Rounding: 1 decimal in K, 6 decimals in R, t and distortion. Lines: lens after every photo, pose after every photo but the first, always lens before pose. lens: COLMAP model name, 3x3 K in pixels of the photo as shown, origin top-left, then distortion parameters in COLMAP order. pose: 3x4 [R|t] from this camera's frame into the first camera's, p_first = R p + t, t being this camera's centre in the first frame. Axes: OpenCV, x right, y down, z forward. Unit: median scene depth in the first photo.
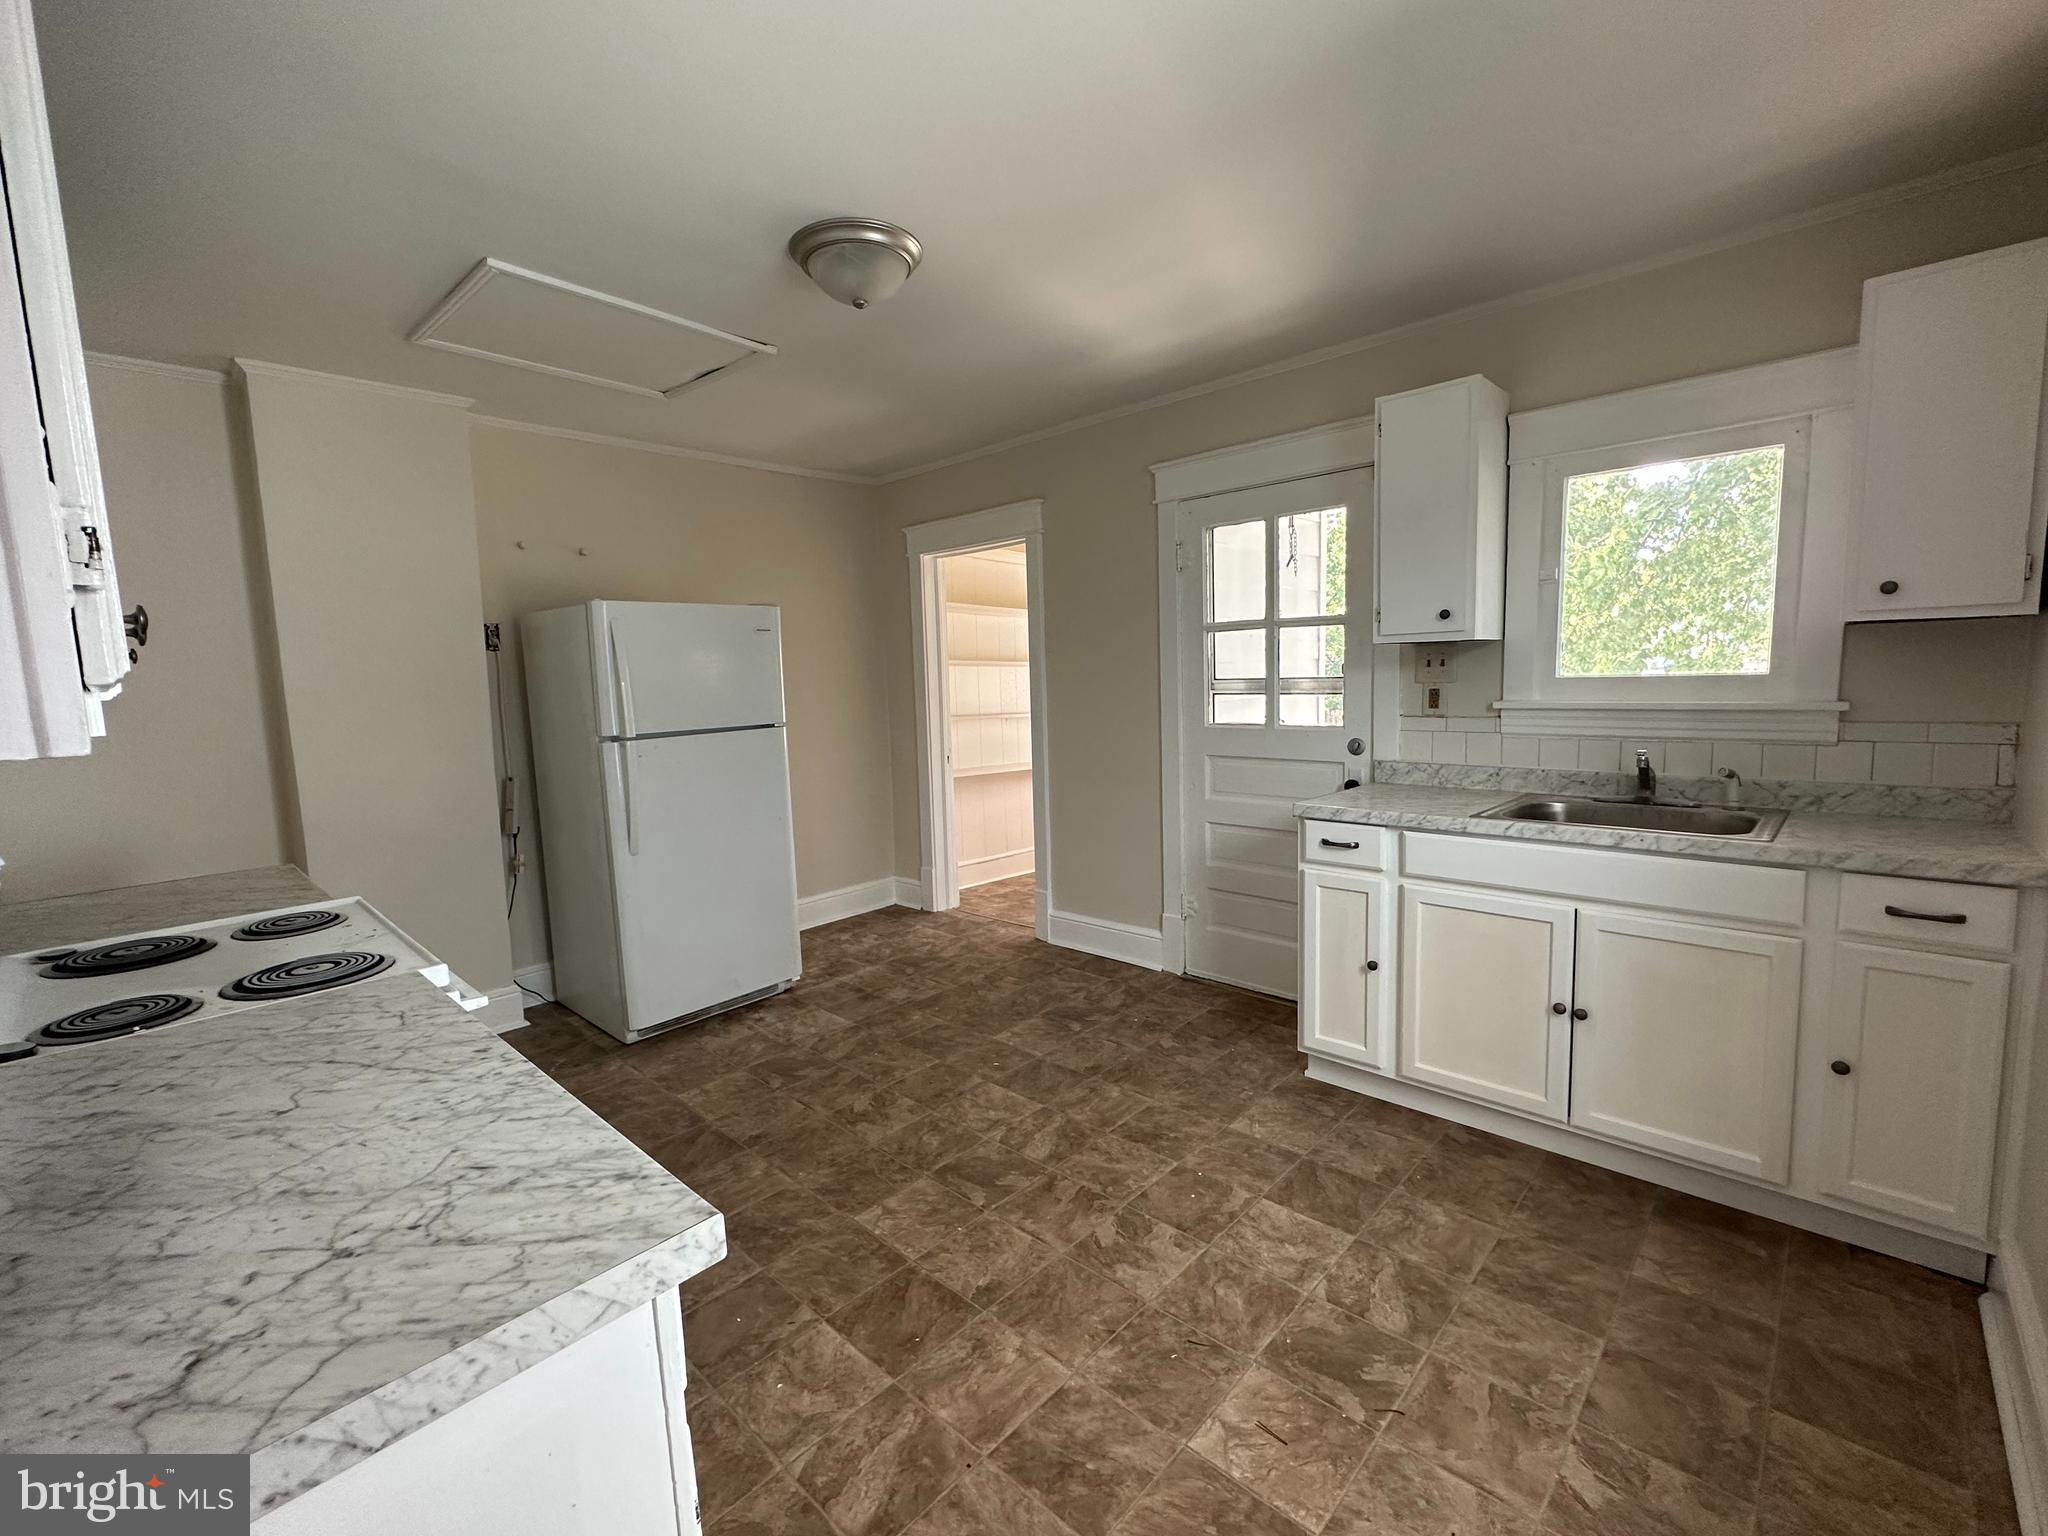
lens RADIAL K [[862.4, 0, 1017.8], [0, 862.4, 764.7], [0, 0, 1]] dist [0.004135, 0.000567]
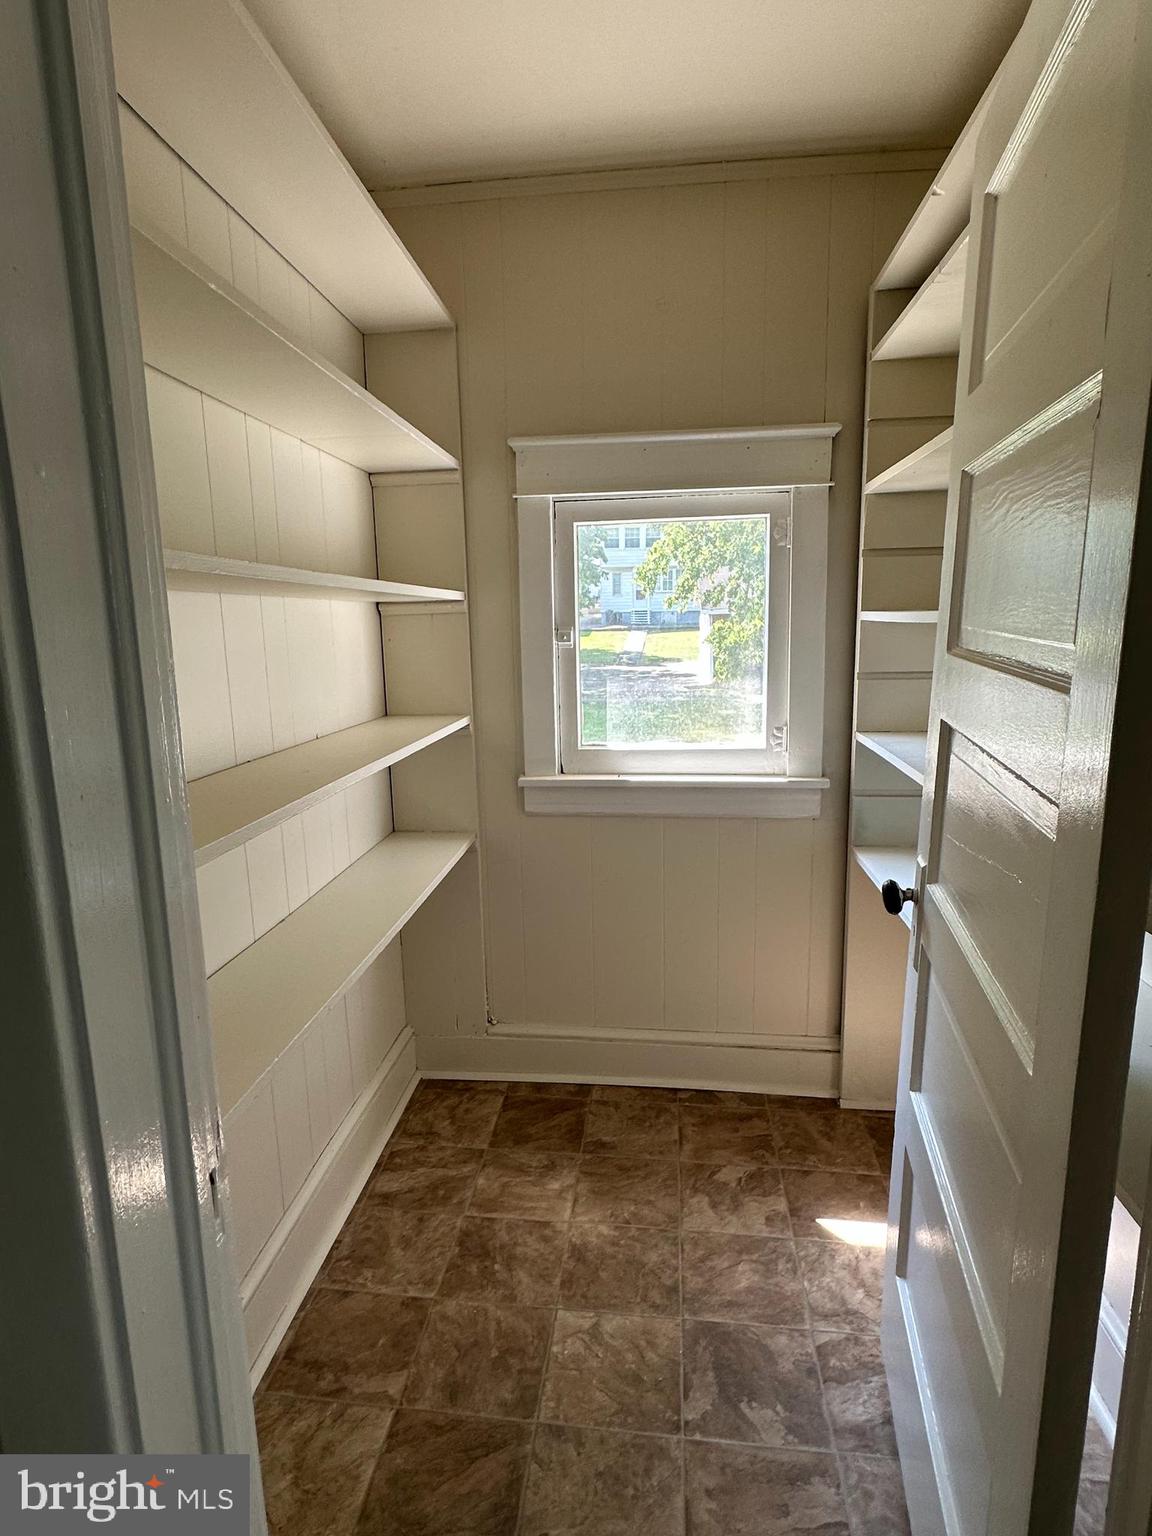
lens RADIAL K [[864.1, 0, 570.6], [0, 864.1, 776.9], [0, 0, 1]] dist [0.008148, 0.004164]
pose [[0.602292, 0.178947, -0.777960, 0.914586], [-0.093612, 0.983660, 0.153788, -0.059666], [0.792768, -0.019799, 0.609202, 0.333072]]
